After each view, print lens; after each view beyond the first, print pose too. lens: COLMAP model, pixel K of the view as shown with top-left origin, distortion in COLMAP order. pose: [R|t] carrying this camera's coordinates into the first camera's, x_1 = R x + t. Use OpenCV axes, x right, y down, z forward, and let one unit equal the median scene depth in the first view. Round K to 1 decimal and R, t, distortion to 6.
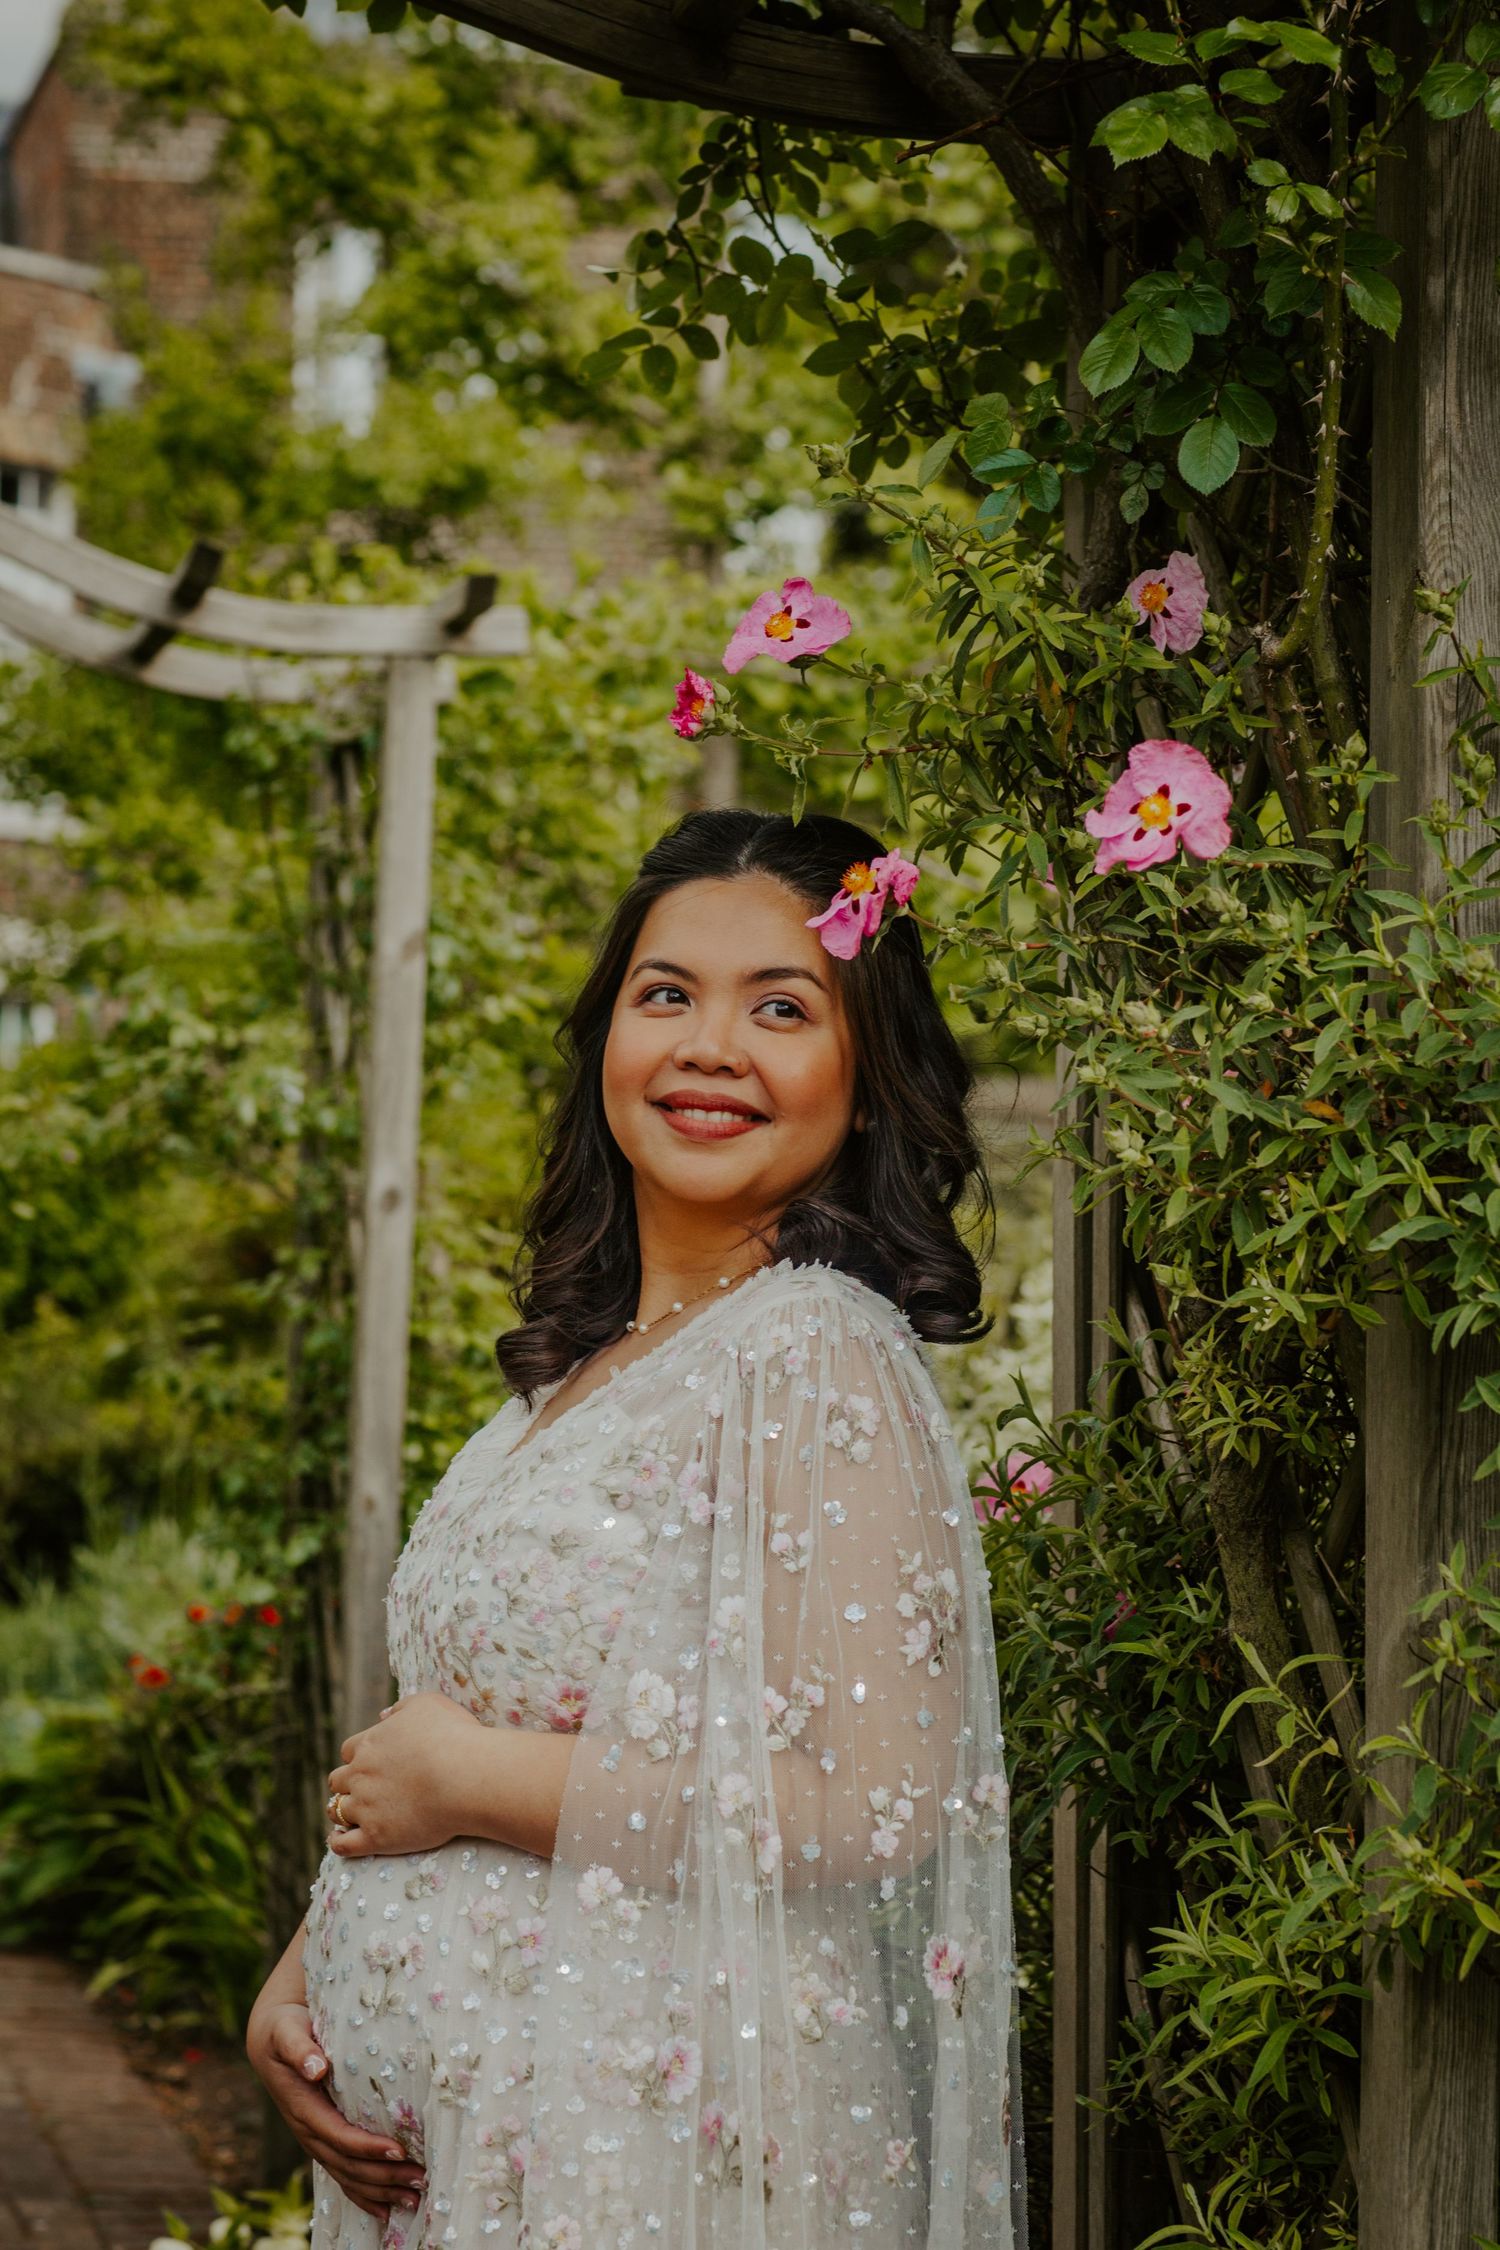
lens RADIAL K [[5432.9, 0, 640.9], [0, 5432.9, 1128.8], [0, 0, 1]] dist [-0.060533, -0.535533]
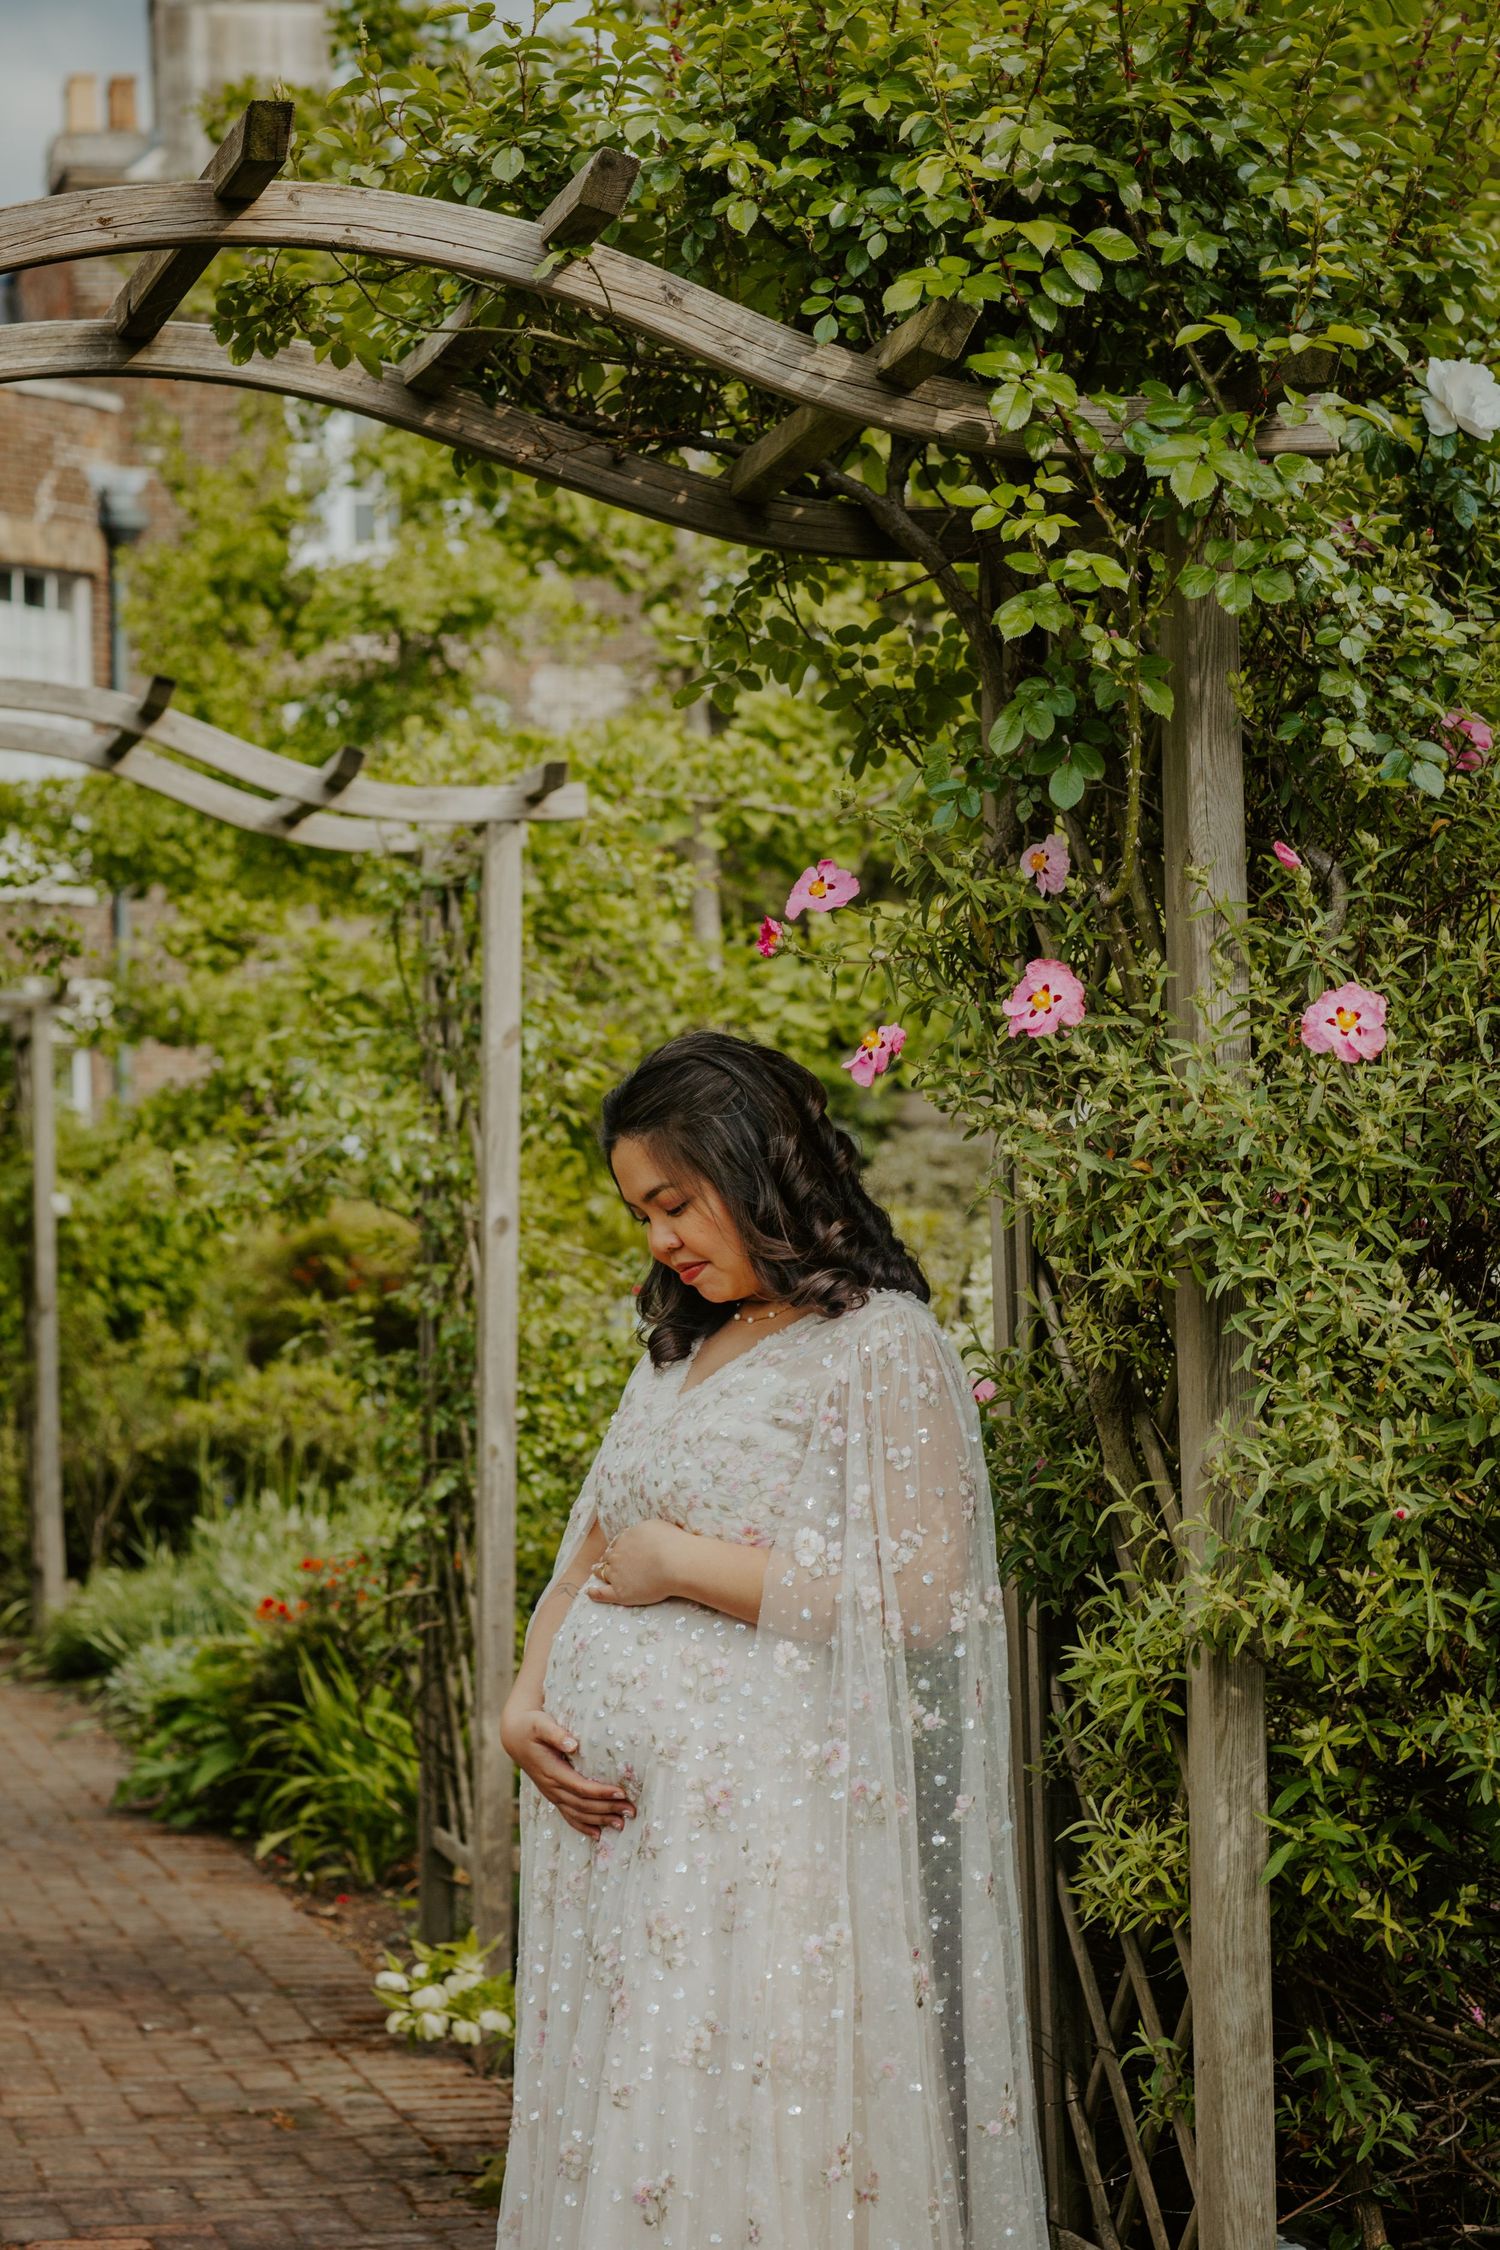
lens RADIAL K [[5754.6, 0, 750.0], [0, 5754.6, 1125.0], [0, 0, 1]] dist [-0.076645, -1.048991]
pose [[0.998852, -0.033702, 0.034056, -0.060170], [0.033678, 0.999432, 0.001264, -0.021881], [-0.034080, -0.000116, 0.999419, -0.805958]]
